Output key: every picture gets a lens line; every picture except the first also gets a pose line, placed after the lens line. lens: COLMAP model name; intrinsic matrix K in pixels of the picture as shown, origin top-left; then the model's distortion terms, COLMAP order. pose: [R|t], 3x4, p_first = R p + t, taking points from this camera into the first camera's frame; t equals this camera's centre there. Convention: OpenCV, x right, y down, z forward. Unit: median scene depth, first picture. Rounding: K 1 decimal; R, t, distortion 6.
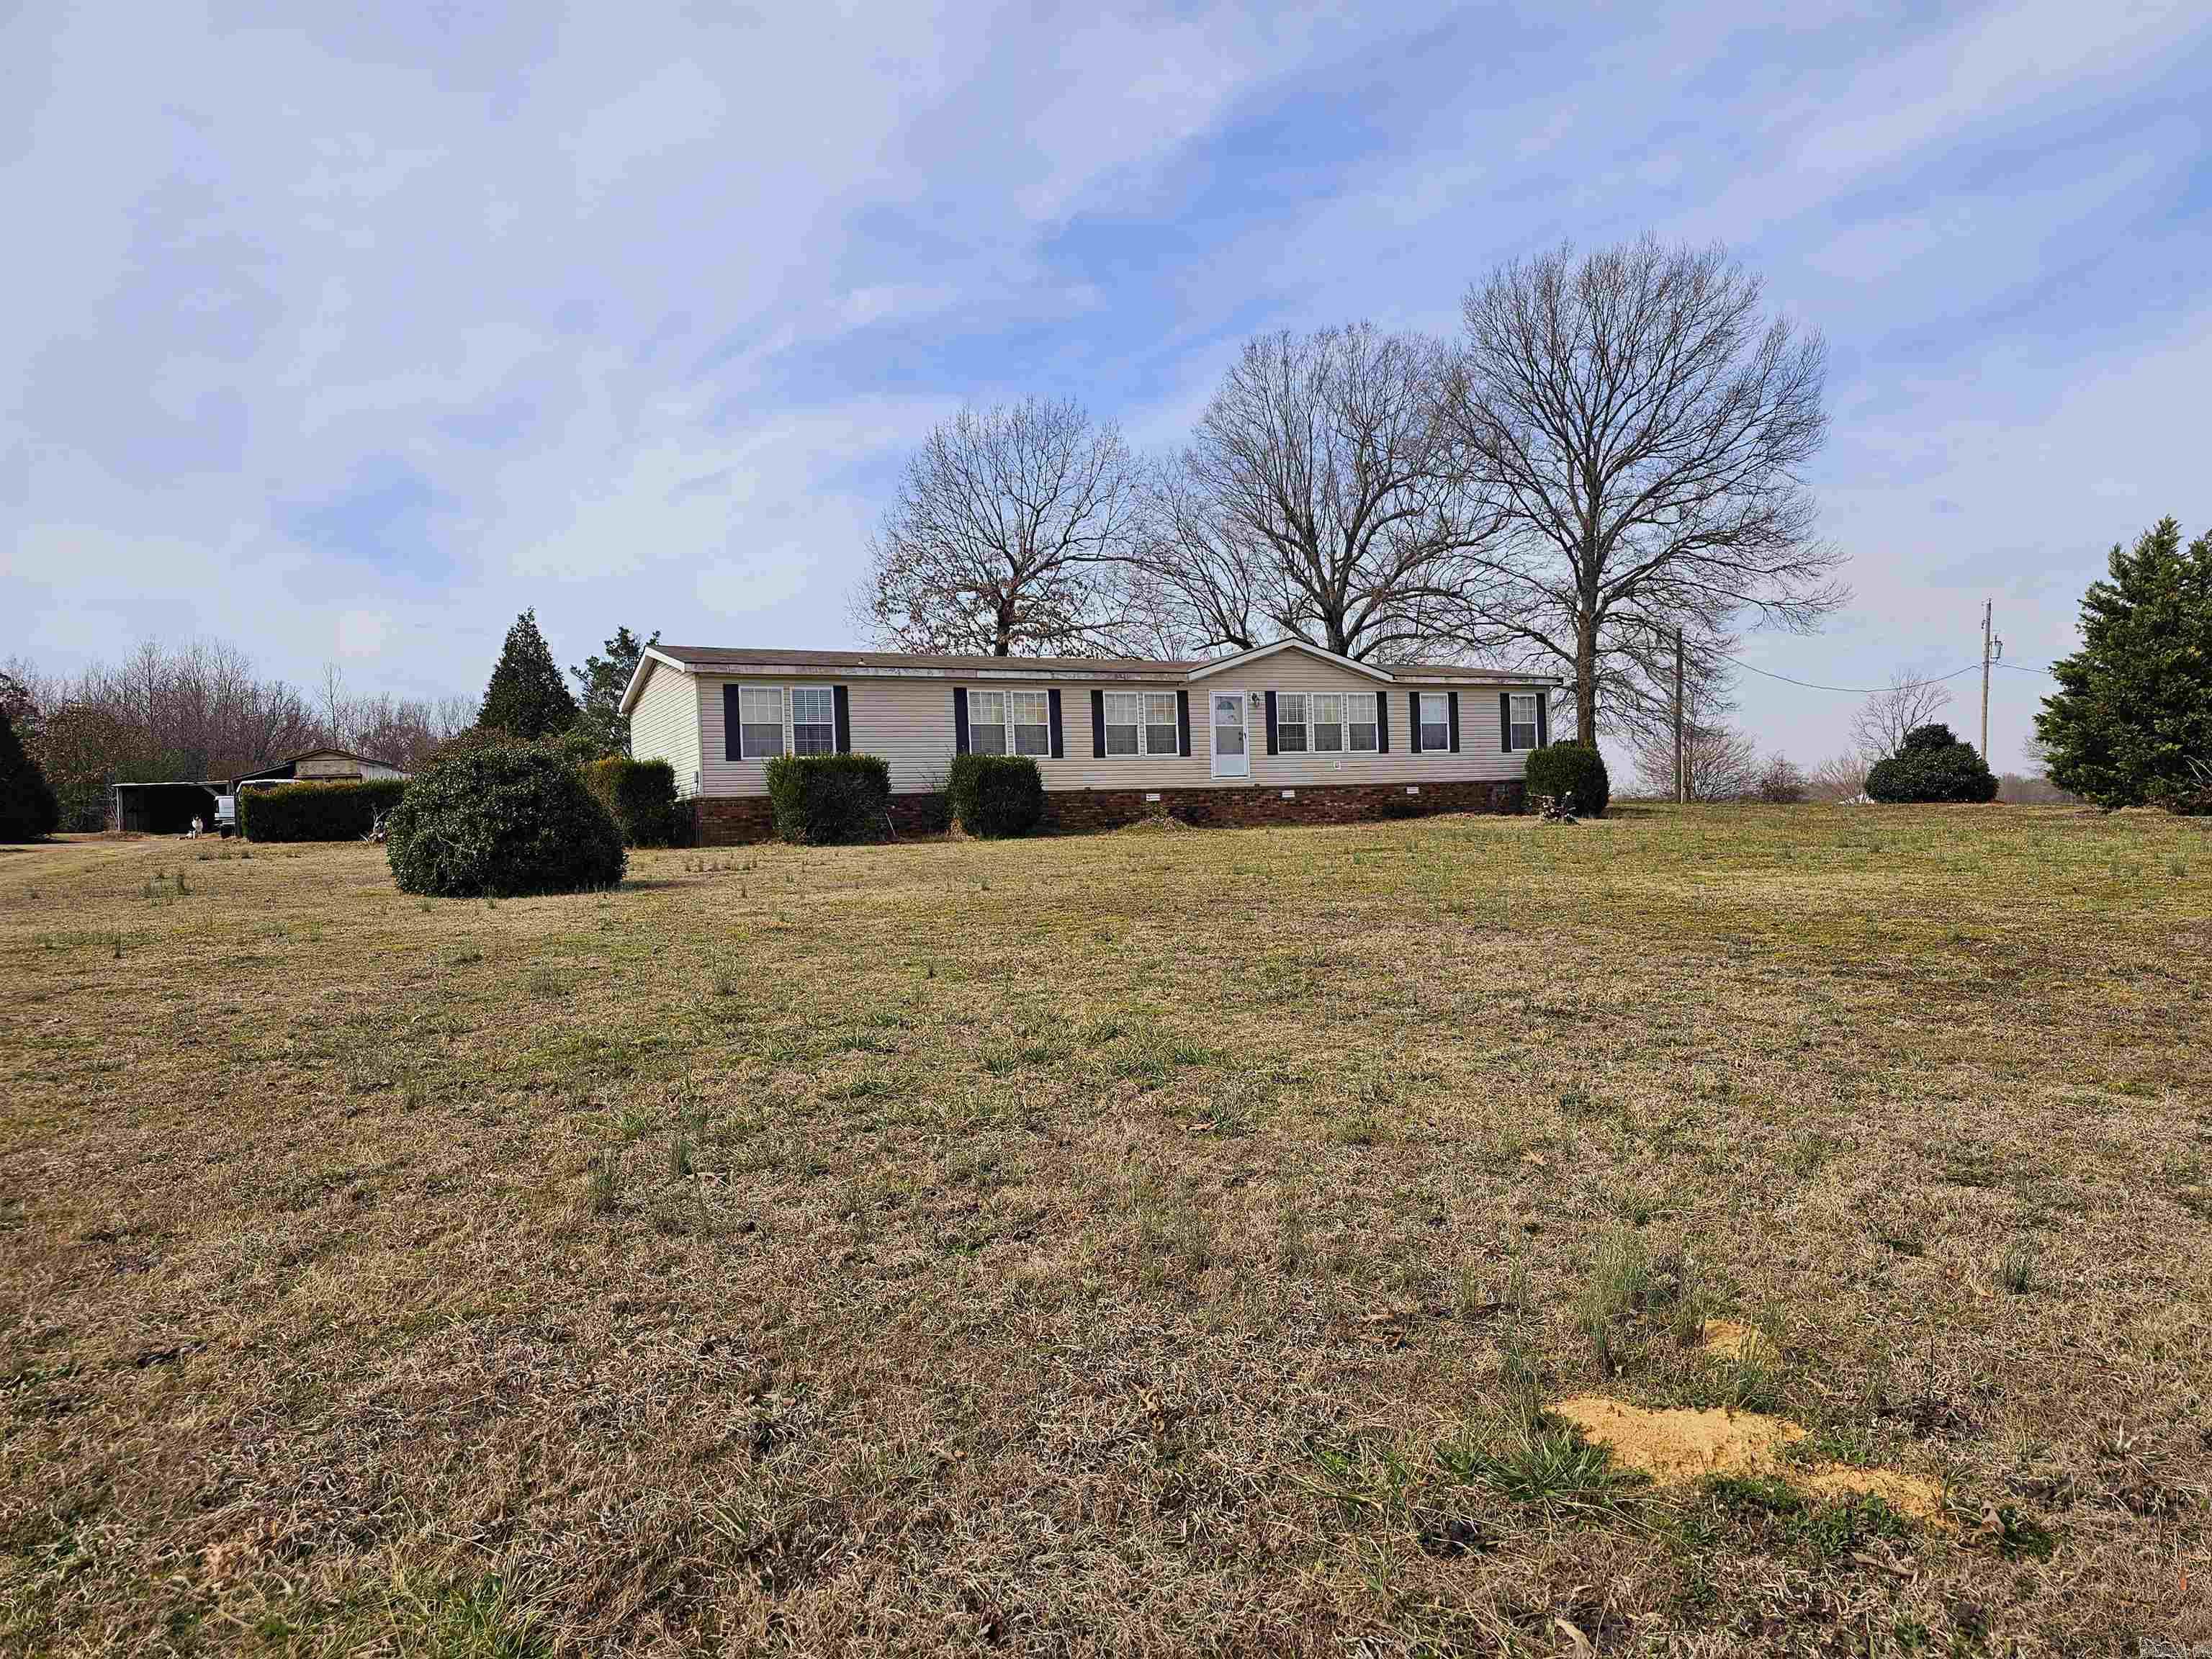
lens RADIAL K [[1468.5, 0, 1106.0], [0, 1468.5, 829.5], [0, 0, 1]] dist [0.049964, -0.054026]
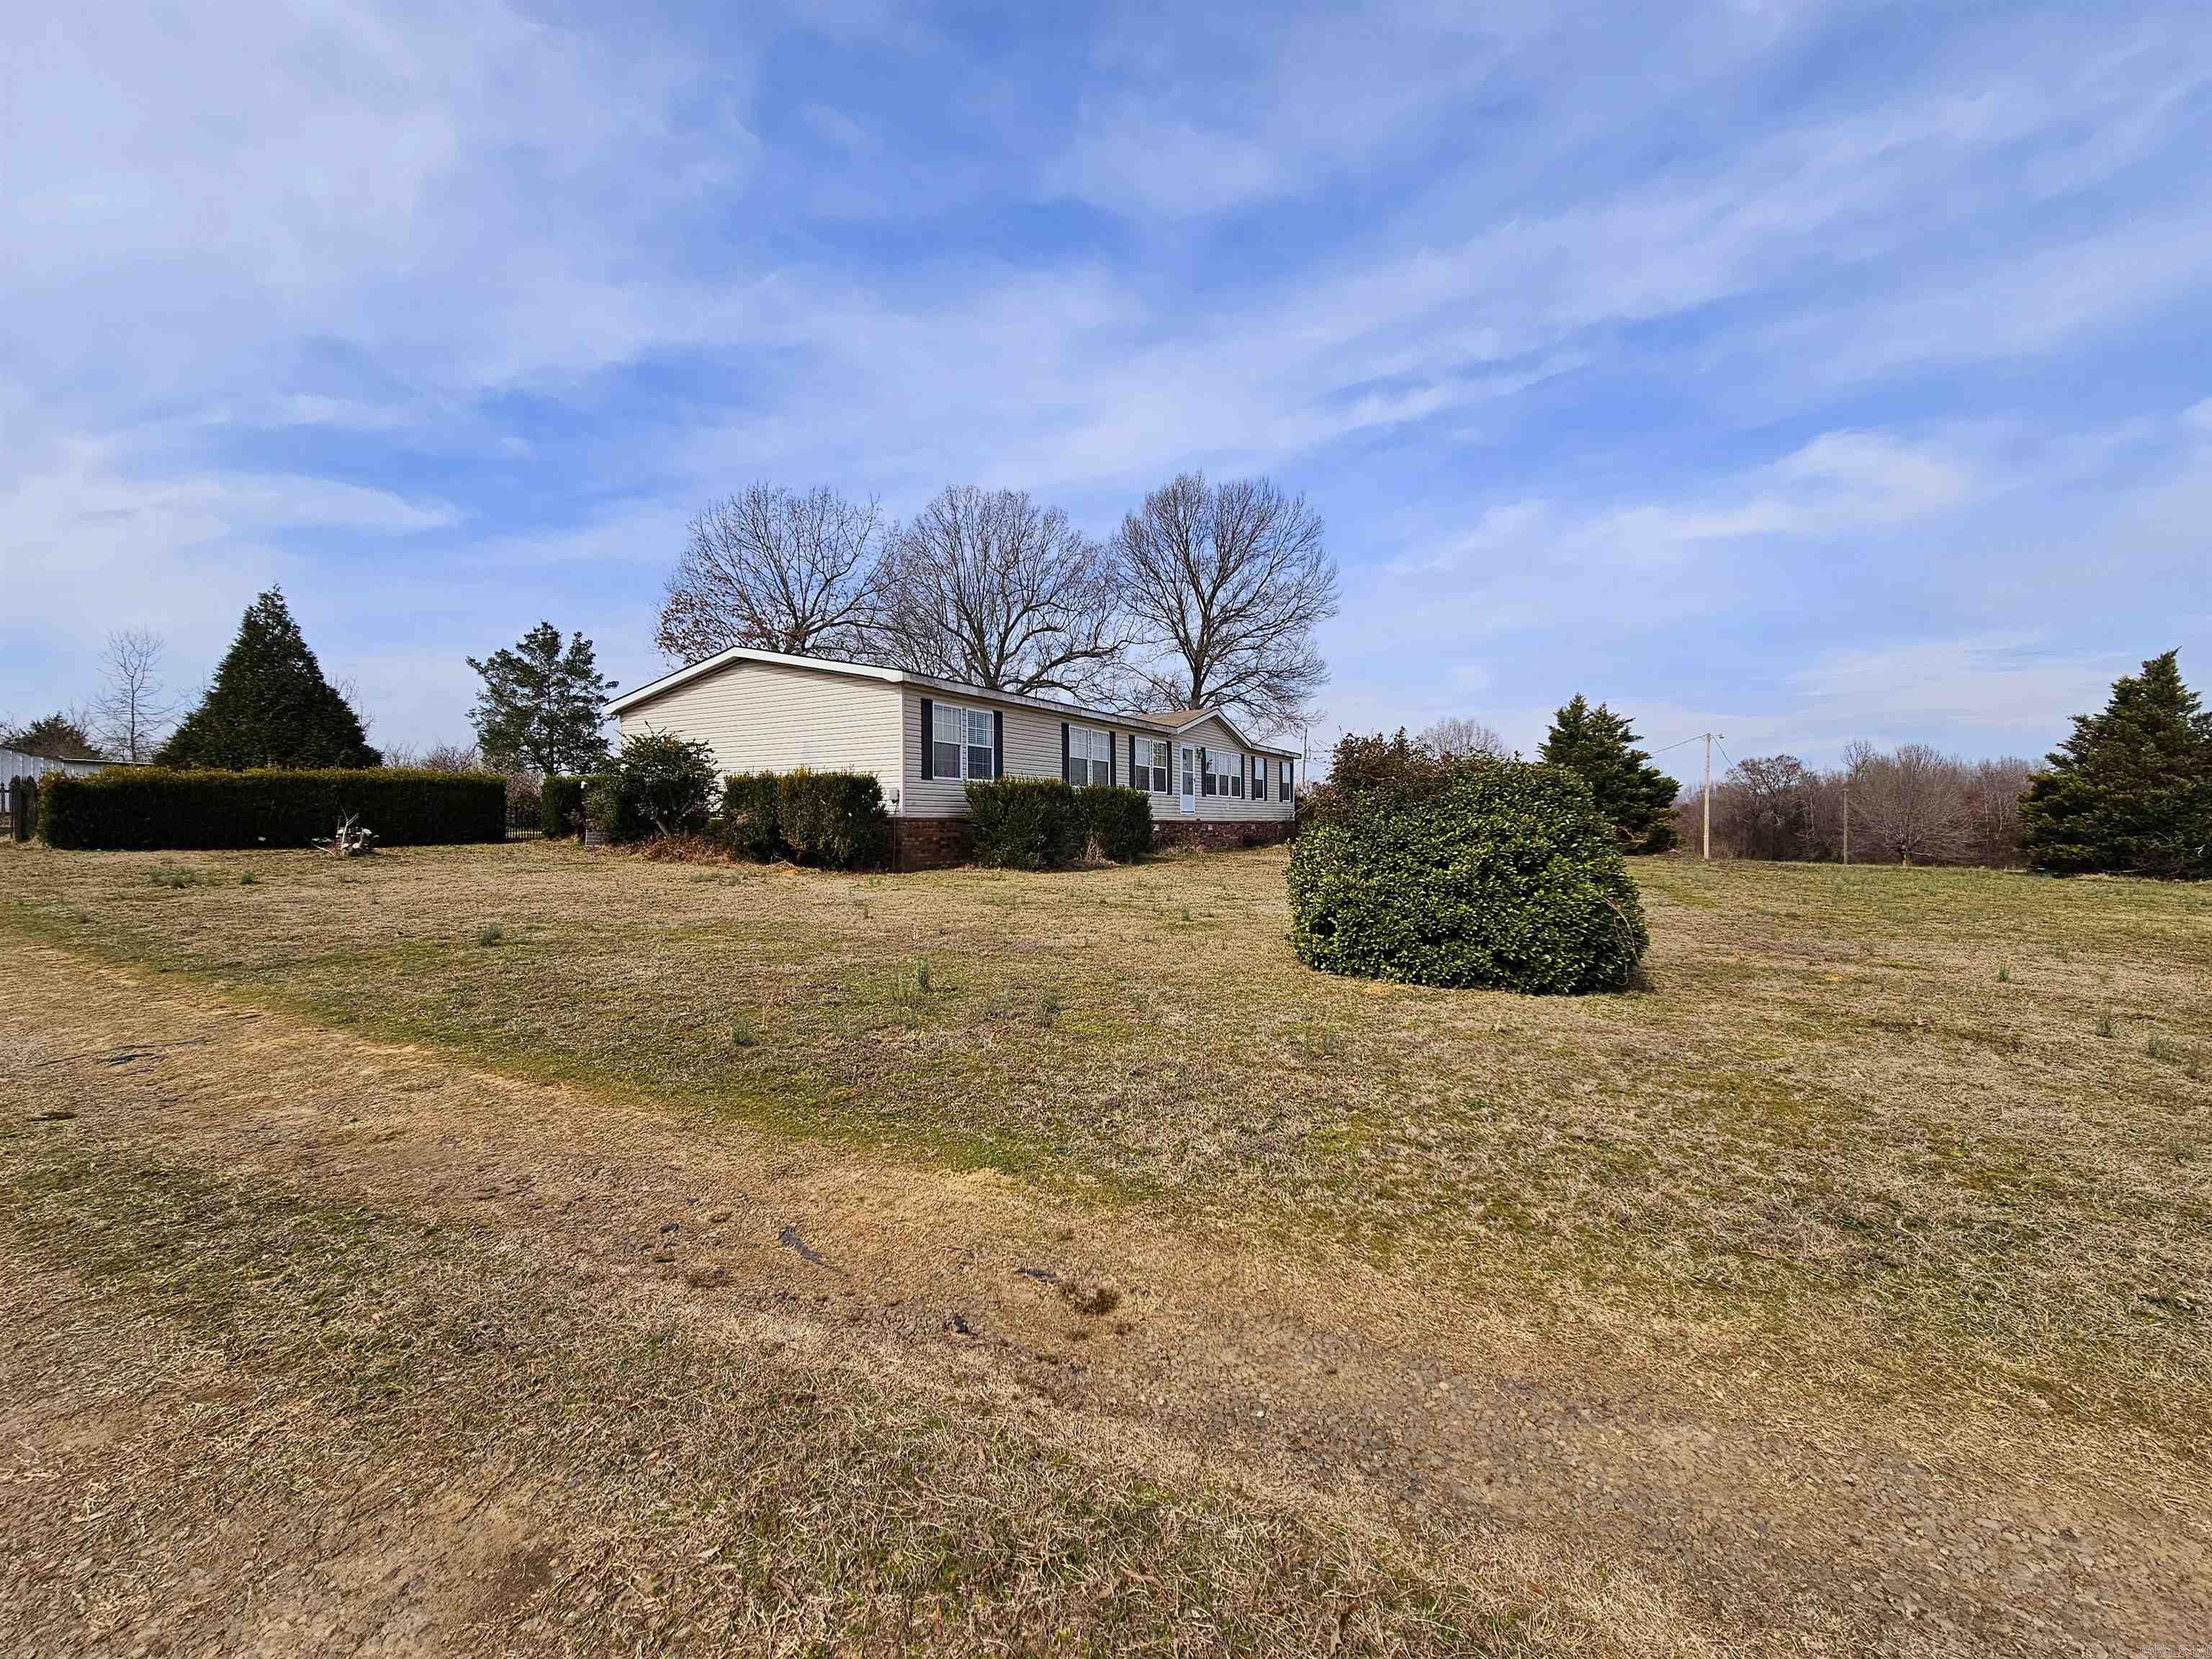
lens RADIAL K [[888.5, 0, 1106.0], [0, 888.5, 829.5], [0, 0, 1]] dist [-0.008892, 0.000271]
pose [[0.833277, 0.028440, 0.552124, -0.396713], [-0.023271, 0.999595, -0.016368, -0.006496], [-0.552366, 0.000791, 0.833602, 0.387507]]
